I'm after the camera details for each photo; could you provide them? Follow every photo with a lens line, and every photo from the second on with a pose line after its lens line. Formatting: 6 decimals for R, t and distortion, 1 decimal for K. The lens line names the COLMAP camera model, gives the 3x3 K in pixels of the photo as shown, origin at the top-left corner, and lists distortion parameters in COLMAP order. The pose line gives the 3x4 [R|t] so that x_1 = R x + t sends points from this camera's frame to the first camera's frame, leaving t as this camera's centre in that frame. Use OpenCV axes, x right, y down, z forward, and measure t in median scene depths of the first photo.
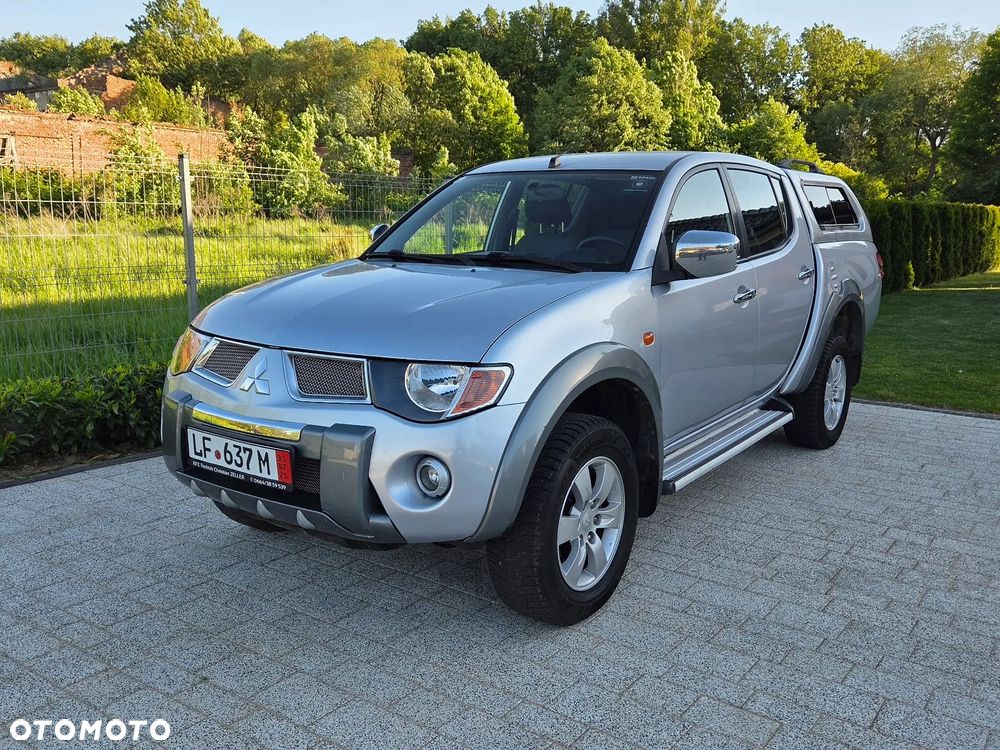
lens RADIAL K [[860.5, 0, 504.9], [0, 860.5, 374.4], [0, 0, 1]] dist [0.064173, -0.055281]
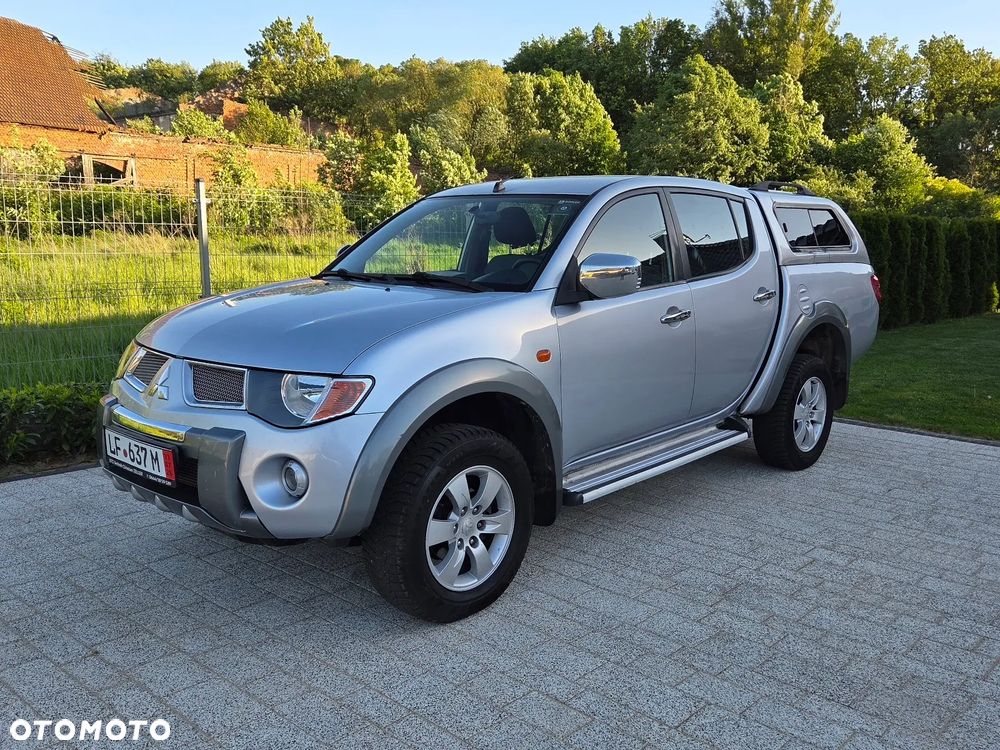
lens RADIAL K [[860.3, 0, 522.8], [0, 860.3, 386.9], [0, 0, 1]] dist [0.072111, -0.075292]
pose [[0.994438, 0.021075, -0.103195, 0.173893], [-0.021644, 0.999756, -0.004404, 0.001194], [0.103077, 0.006613, 0.994651, -0.033427]]
